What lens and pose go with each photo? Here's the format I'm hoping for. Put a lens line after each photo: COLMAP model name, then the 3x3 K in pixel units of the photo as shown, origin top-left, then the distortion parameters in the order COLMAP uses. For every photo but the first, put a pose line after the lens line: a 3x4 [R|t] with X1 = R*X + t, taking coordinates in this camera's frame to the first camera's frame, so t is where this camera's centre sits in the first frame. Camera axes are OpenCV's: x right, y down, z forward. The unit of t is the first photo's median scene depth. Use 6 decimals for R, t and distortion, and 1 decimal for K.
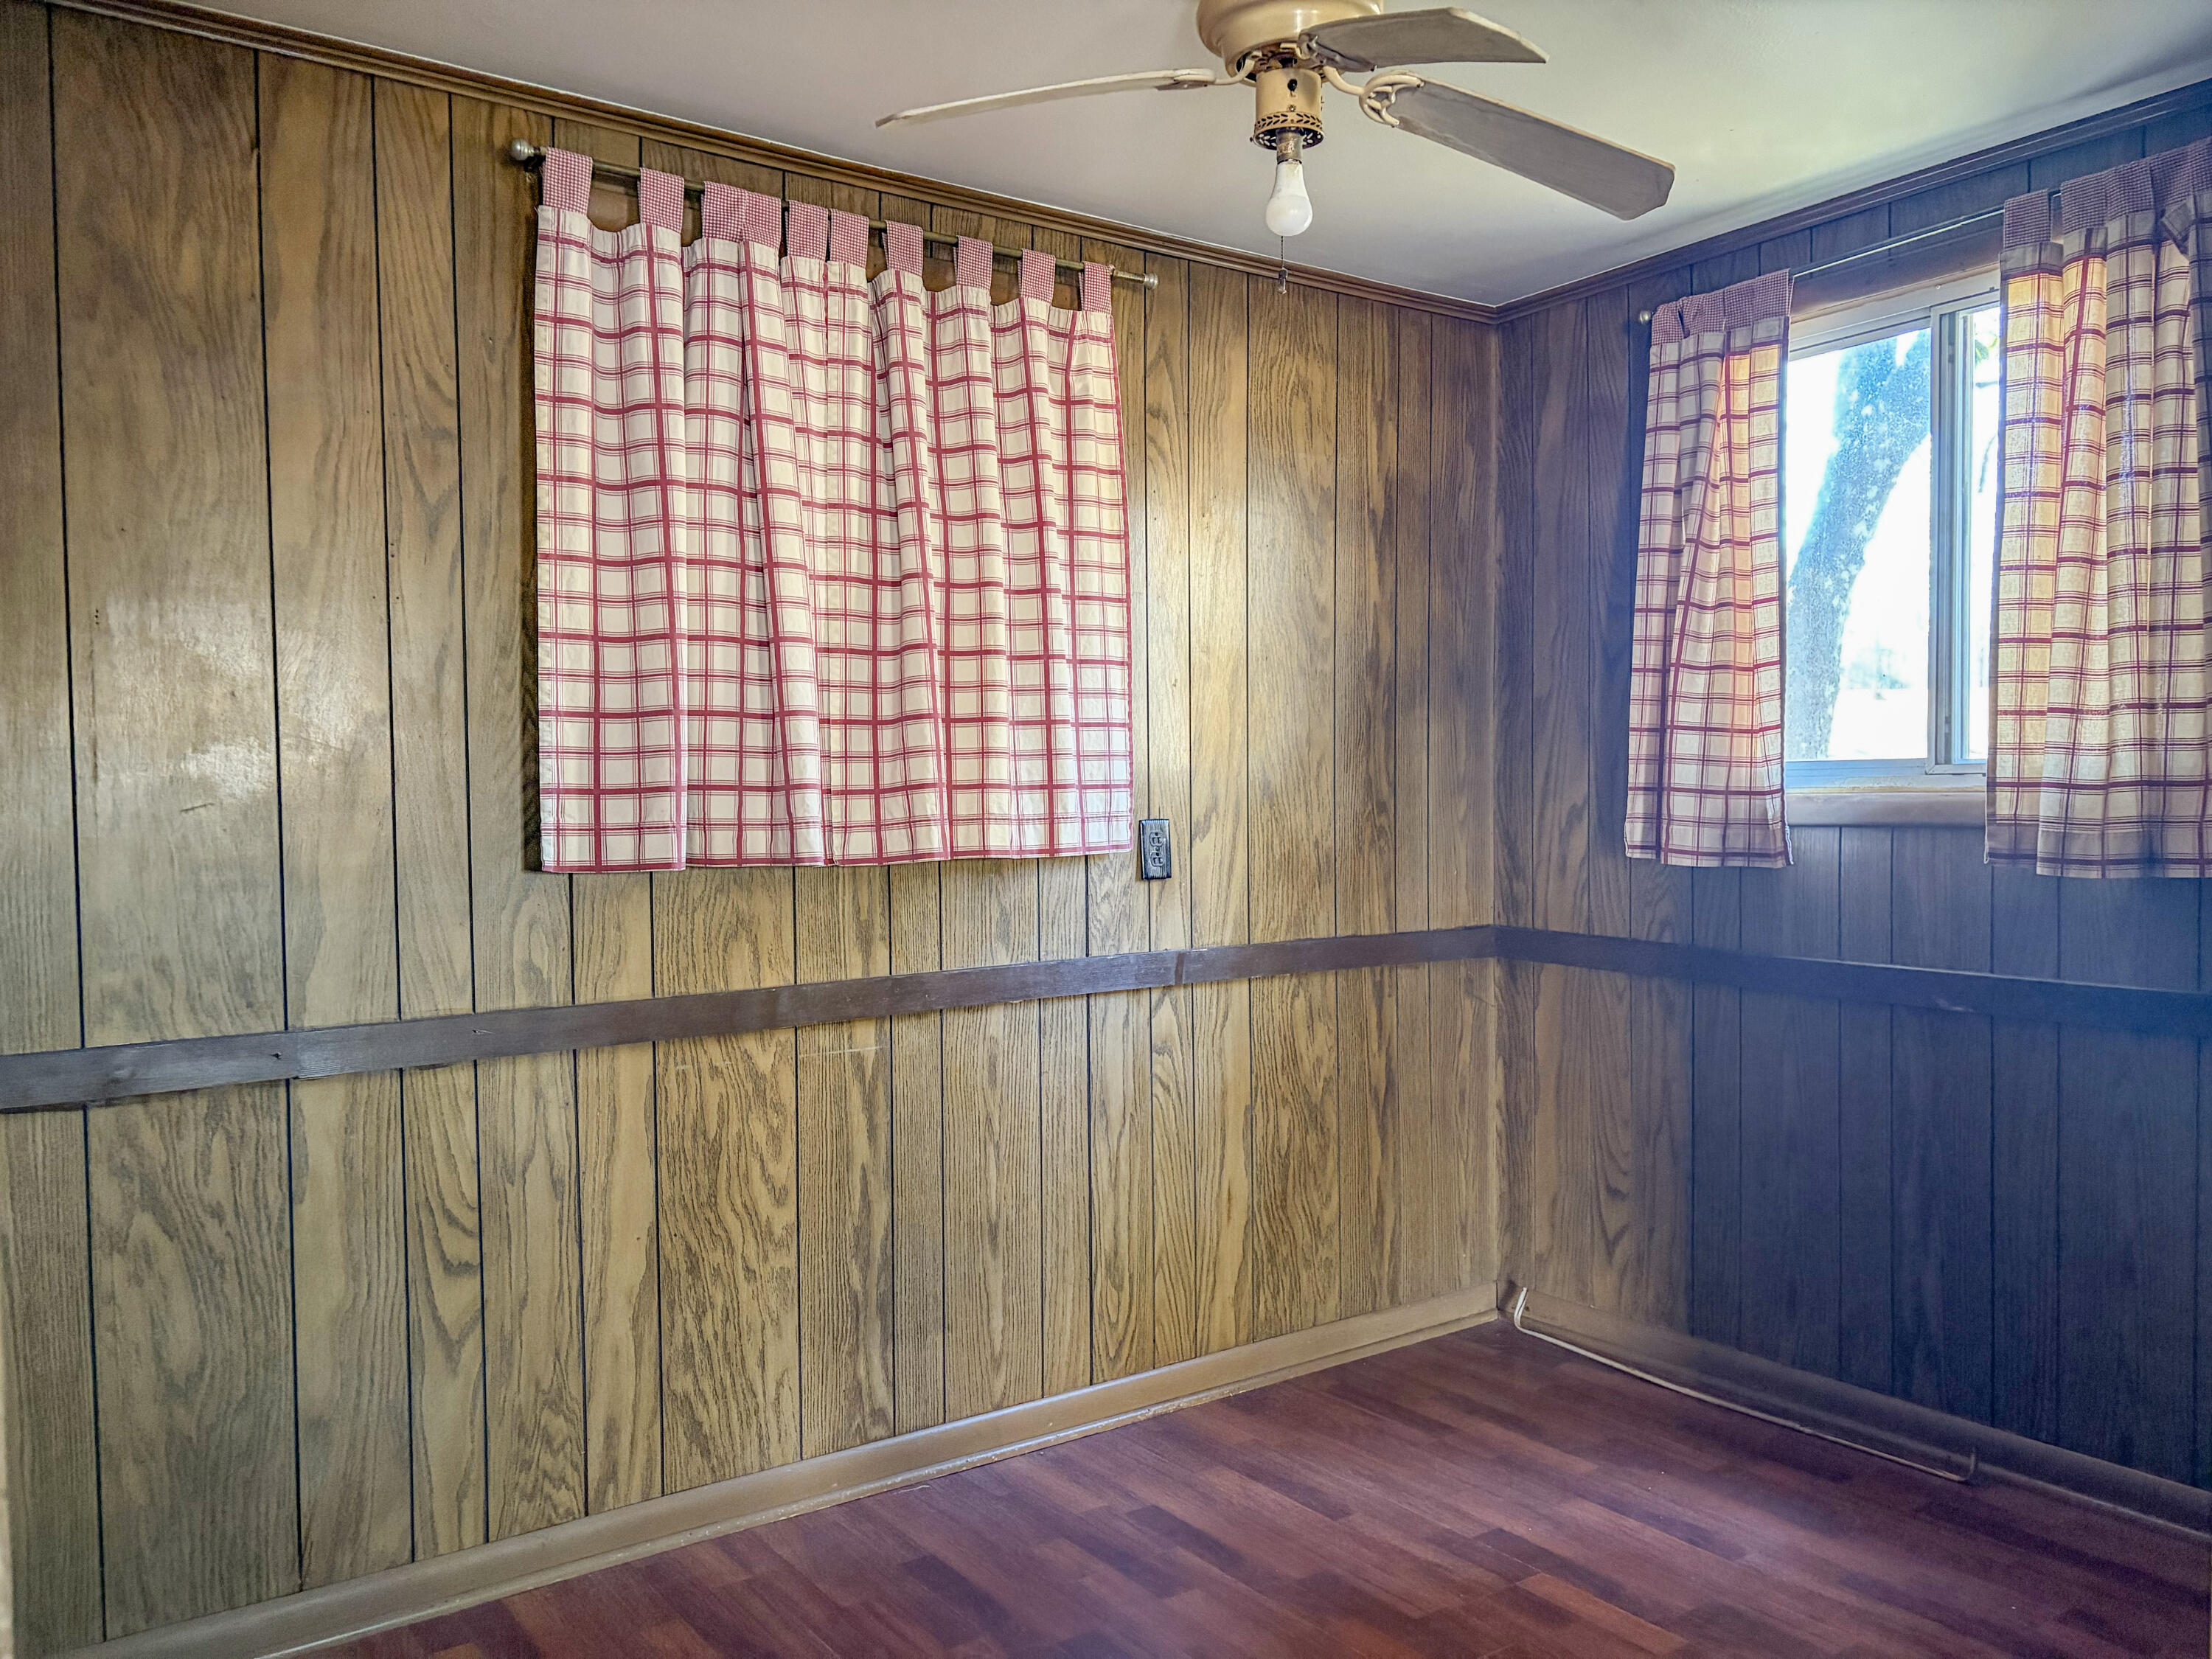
lens RADIAL K [[1685.1, 0, 1106.0], [0, 1685.1, 829.5], [0, 0, 1]] dist [0.156955, -0.372002]
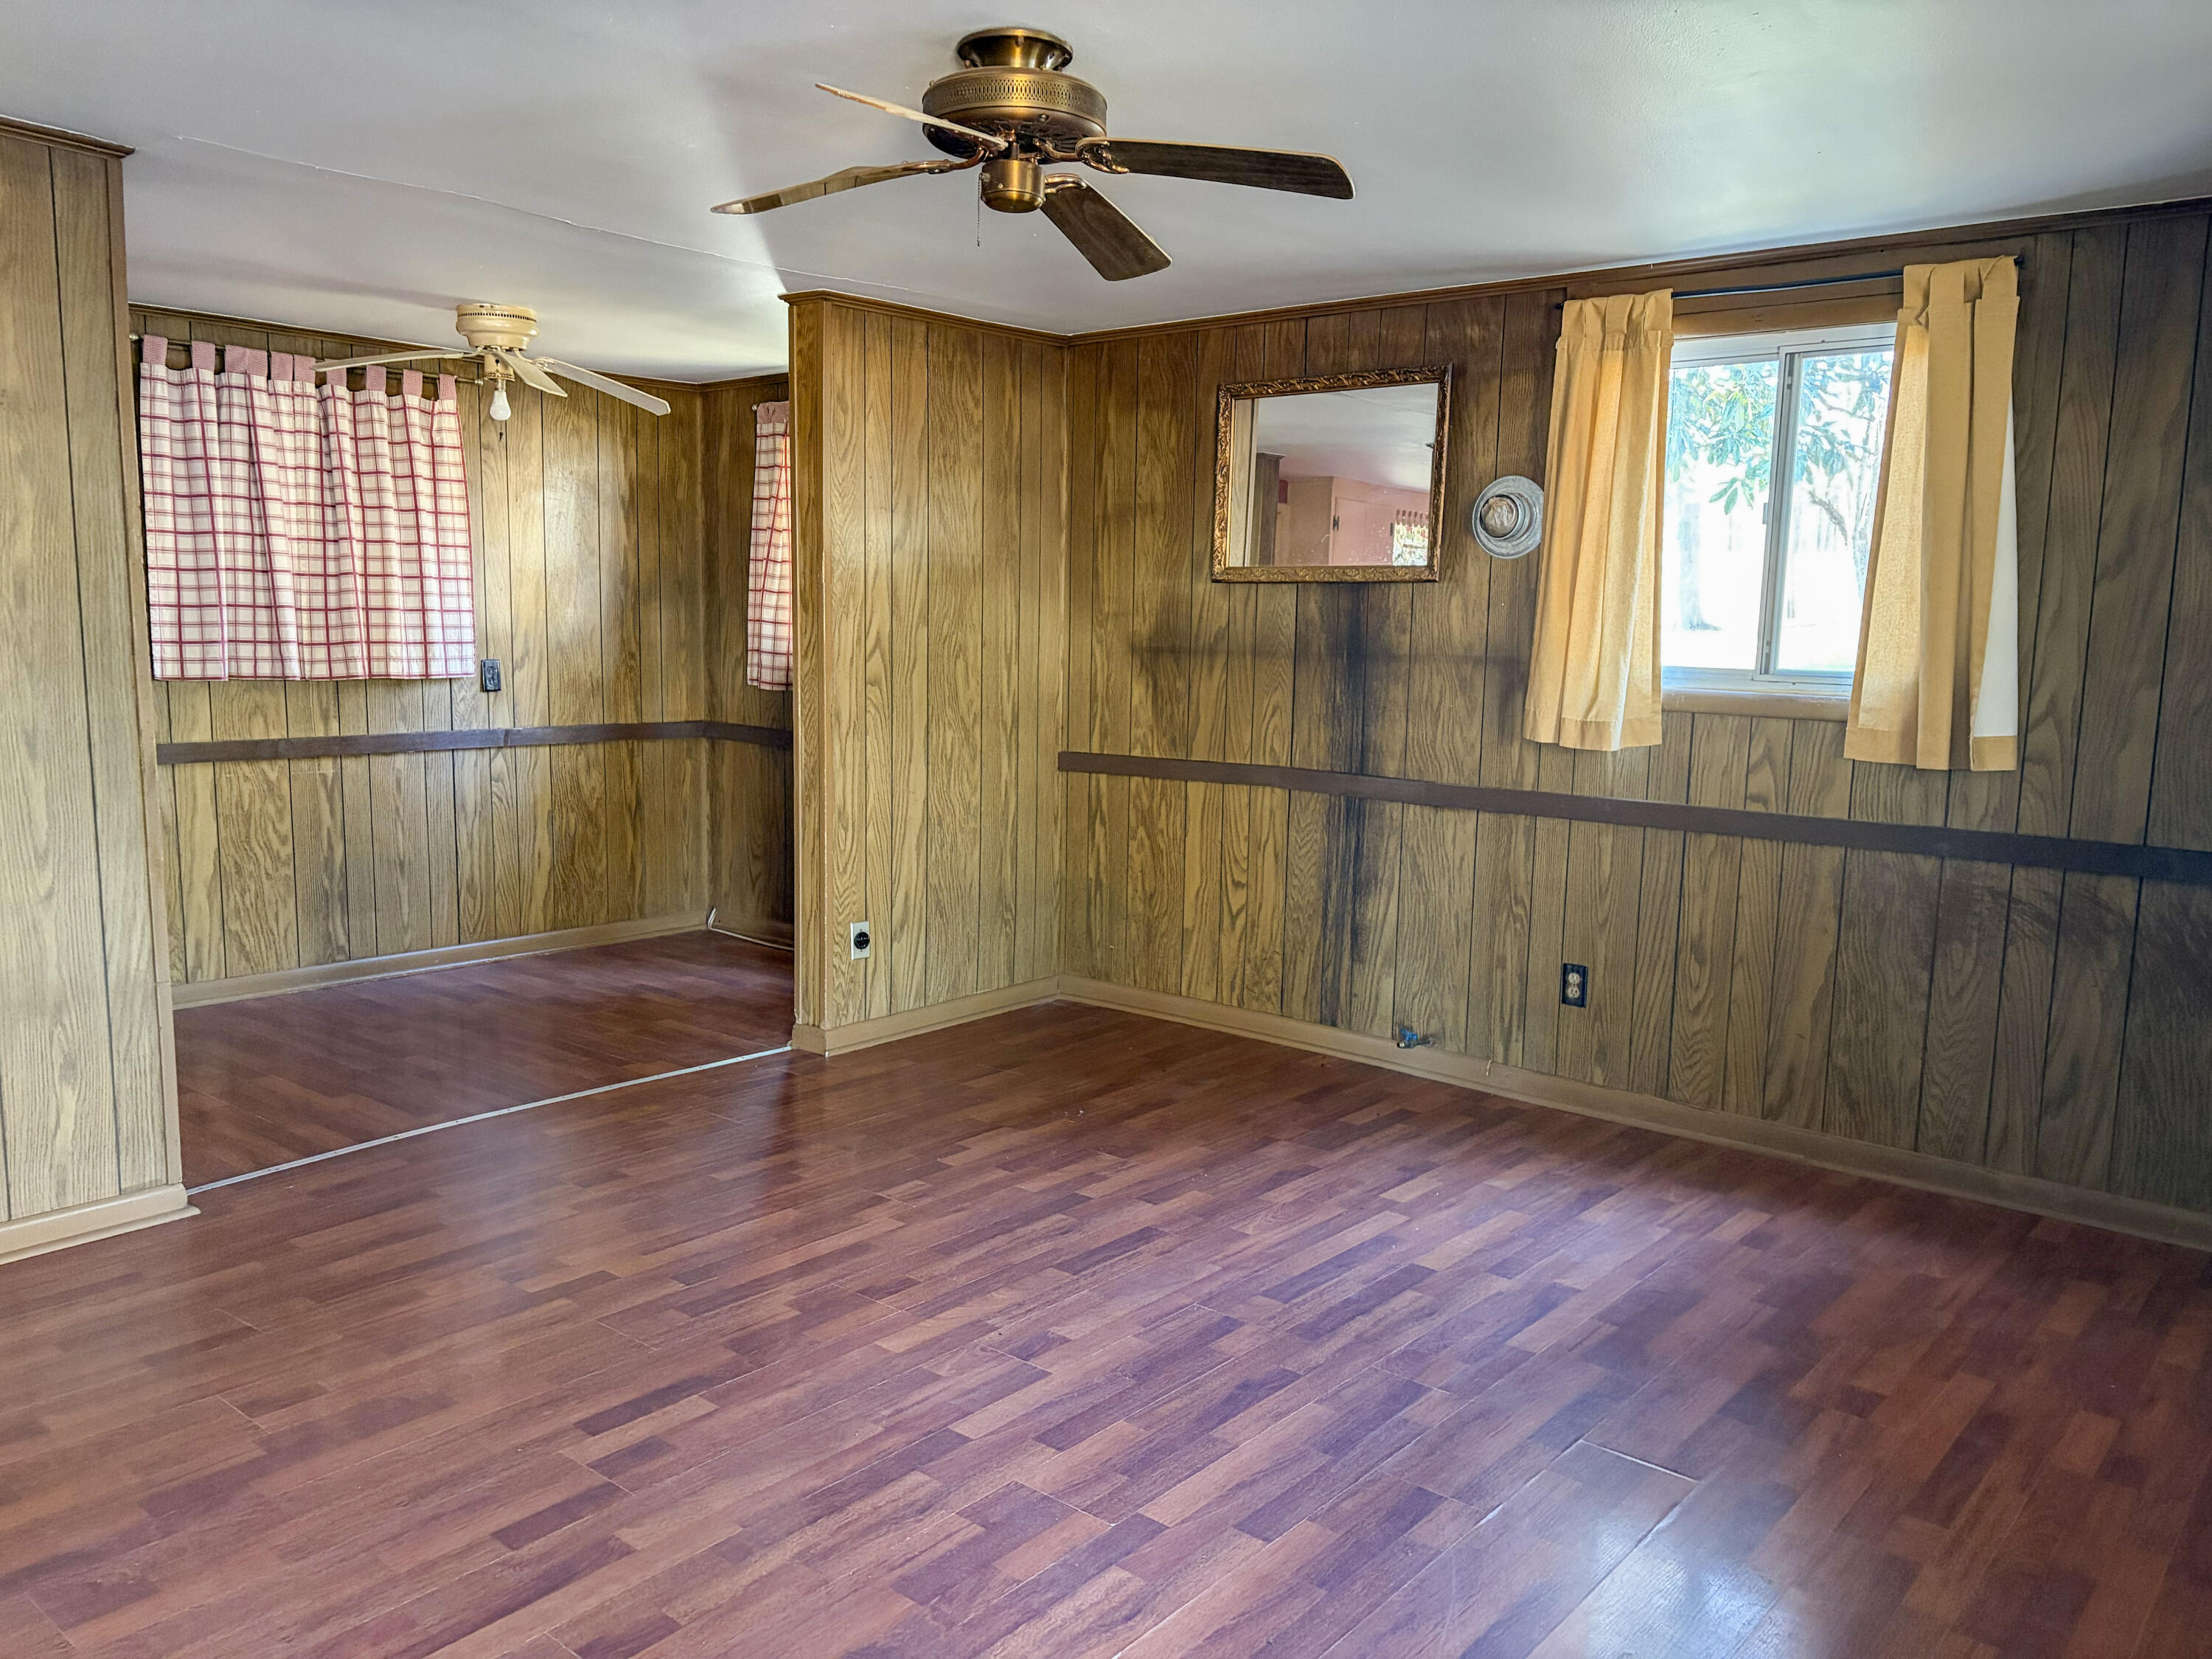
lens RADIAL K [[1662.8, 0, 1066.6], [0, 1662.8, 837.3], [0, 0, 1]] dist [0.049881, 0.006200]
pose [[0.972328, -0.003473, 0.233596, 0.254373], [-0.021811, 0.994173, 0.105564, -0.024093], [-0.232601, -0.107738, 0.966586, -1.184201]]
